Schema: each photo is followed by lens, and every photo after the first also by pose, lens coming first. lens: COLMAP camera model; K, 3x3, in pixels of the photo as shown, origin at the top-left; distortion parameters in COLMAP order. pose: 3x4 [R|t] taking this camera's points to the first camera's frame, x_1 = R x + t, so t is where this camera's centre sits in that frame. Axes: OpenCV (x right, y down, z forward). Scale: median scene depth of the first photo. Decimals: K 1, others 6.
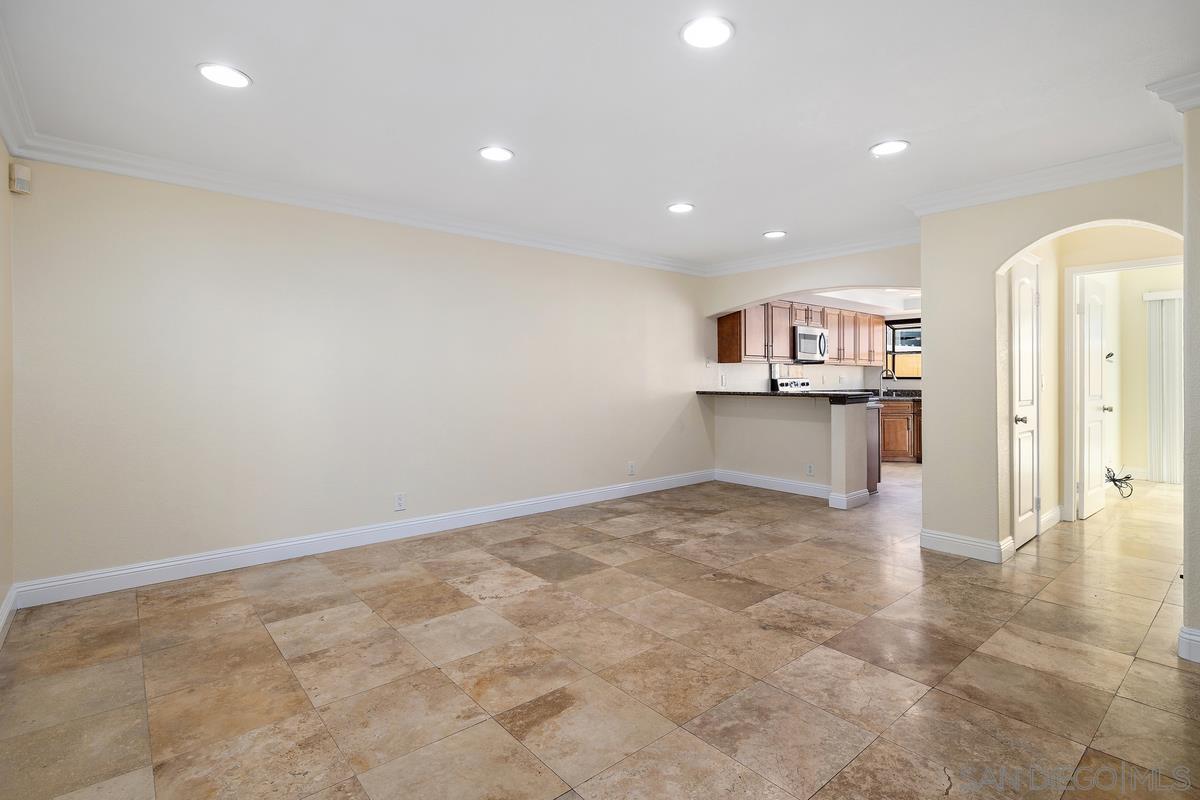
lens RADIAL K [[581.6, 0, 599.7], [0, 581.6, 378.6], [0, 0, 1]] dist [-0.000163, -0.000161]
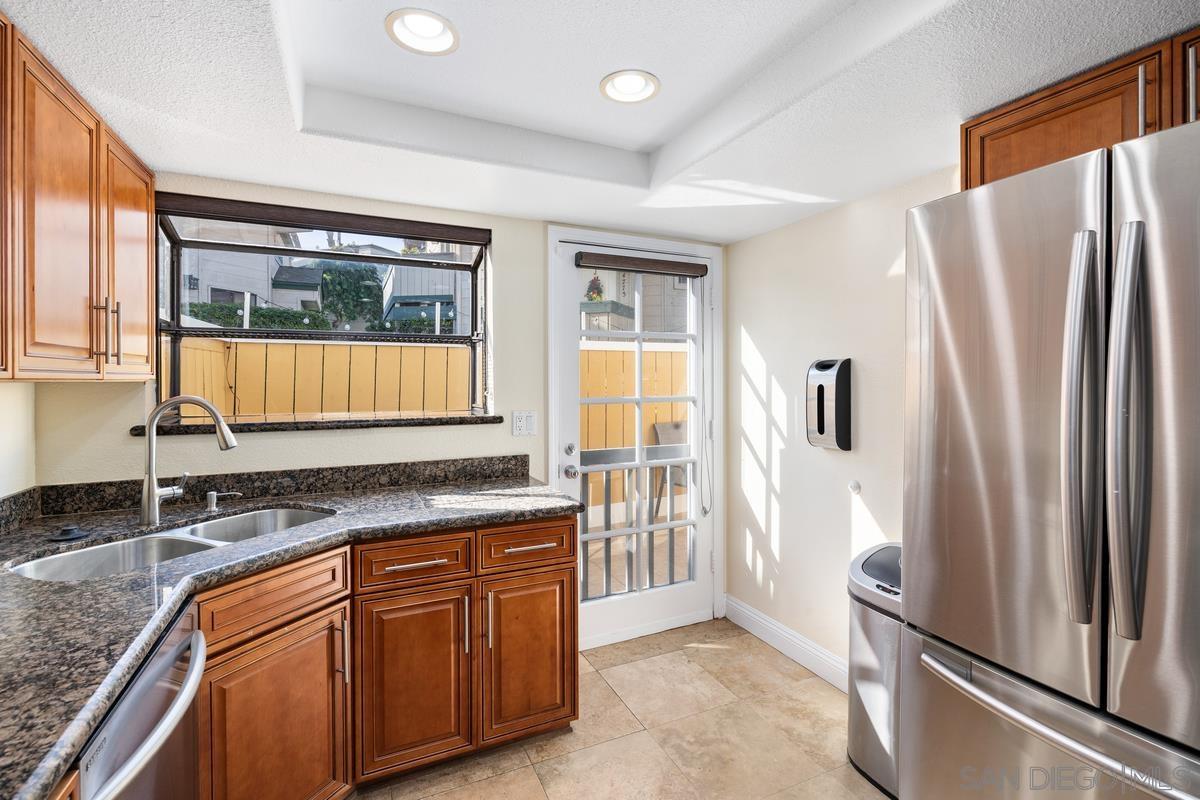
lens RADIAL K [[539.4, 0, 598.7], [0, 539.4, 376.9], [0, 0, 1]] dist [0.000830, -0.000072]
pose [[0.265545, 0.002671, 0.964095, 0.386614], [0.002731, 0.999990, -0.003523, -0.026154], [-0.964095, 0.003569, 0.265535, 0.910139]]
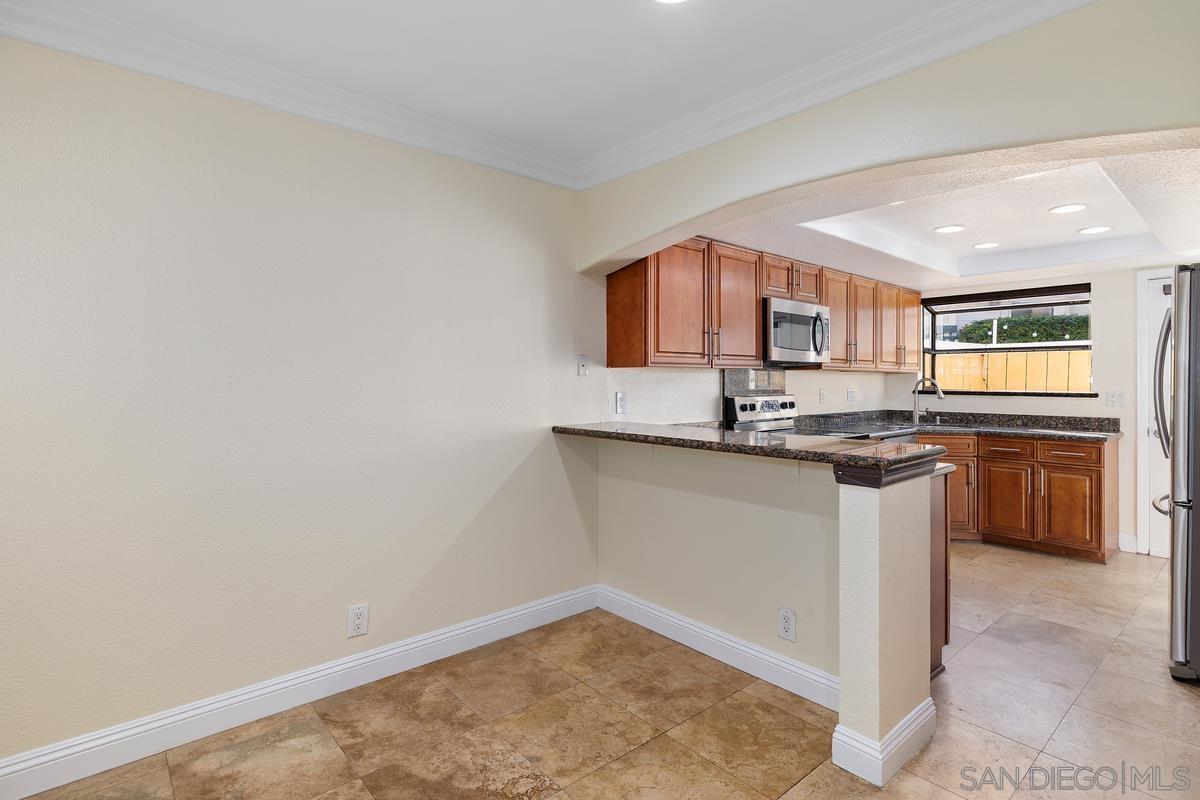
lens RADIAL K [[581.6, 0, 599.7], [0, 581.6, 378.6], [0, 0, 1]] dist [-0.000163, -0.000161]
pose [[0.999986, 0.004809, 0.002224, 0.179047], [-0.004803, 0.999984, -0.002999, -0.014164], [-0.002238, 0.002988, 0.999993, 0.461159]]
